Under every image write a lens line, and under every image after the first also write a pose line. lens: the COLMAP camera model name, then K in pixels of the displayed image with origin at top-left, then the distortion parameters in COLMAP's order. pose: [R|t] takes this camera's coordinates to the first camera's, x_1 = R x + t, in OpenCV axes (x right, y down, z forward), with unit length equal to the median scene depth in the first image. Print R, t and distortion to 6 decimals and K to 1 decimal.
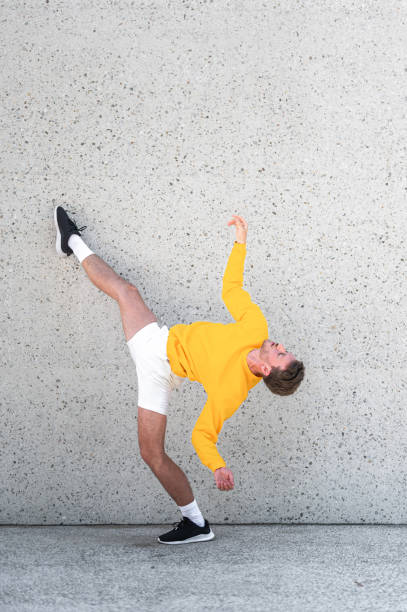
lens RADIAL K [[1052.7, 0, 210.7], [0, 1052.7, 291.3], [0, 0, 1]] dist [0.000596, 0.000000]
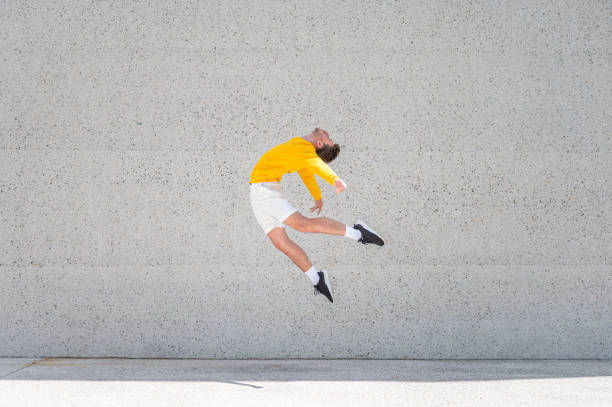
lens RADIAL K [[1052.7, 0, 311.1], [0, 1052.7, 177.9], [0, 0, 1]] dist [0.000596, 0.000000]
pose [[0.999892, -0.006792, -0.013062, 0.019206], [0.006231, 0.999076, -0.042521, 0.005326], [0.013339, 0.042435, 0.999010, -0.671331]]
